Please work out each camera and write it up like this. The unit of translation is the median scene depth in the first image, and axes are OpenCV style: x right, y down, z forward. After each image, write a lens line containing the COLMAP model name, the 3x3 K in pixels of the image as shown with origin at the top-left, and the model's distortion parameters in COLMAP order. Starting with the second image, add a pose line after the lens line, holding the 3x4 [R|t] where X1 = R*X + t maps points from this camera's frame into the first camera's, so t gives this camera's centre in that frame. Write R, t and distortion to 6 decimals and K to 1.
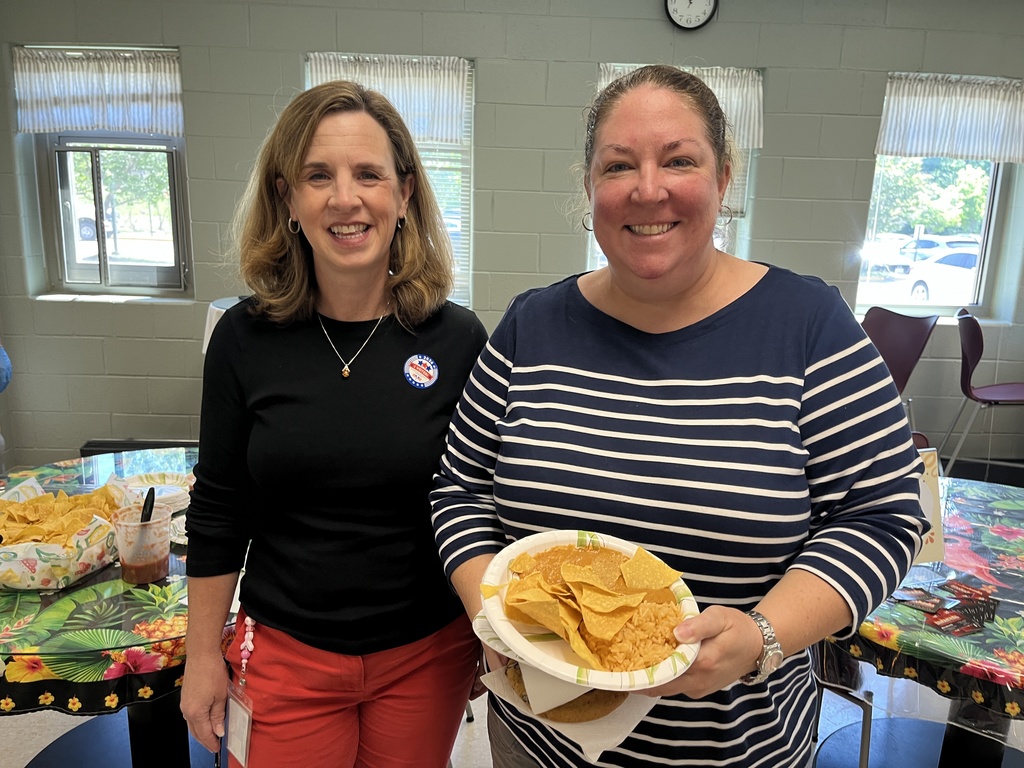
lens RADIAL K [[776.2, 0, 518.8], [0, 776.2, 388.5], [0, 0, 1]] dist [0.081795, -0.124040]
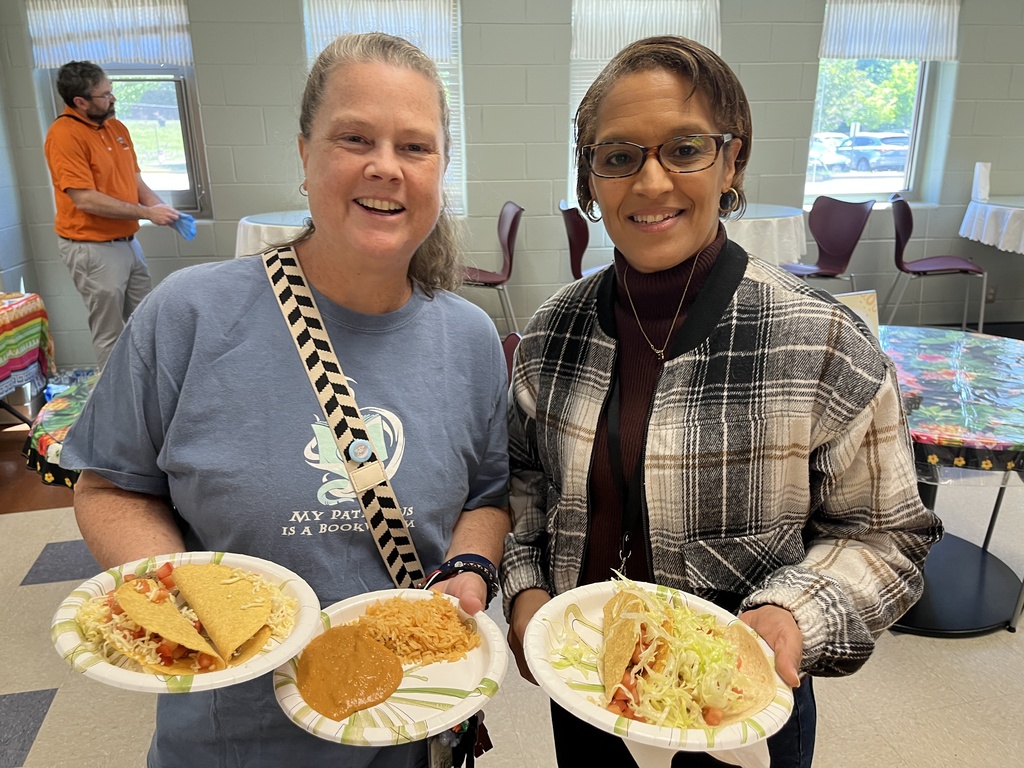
lens RADIAL K [[787.9, 0, 512.0], [0, 787.9, 384.0], [0, 0, 1]] dist [0.099146, -0.148245]
pose [[0.996185, -0.063031, 0.060359, -0.084361], [0.057298, 0.994071, 0.092411, 0.035692], [-0.065826, -0.088600, 0.993890, -0.154342]]
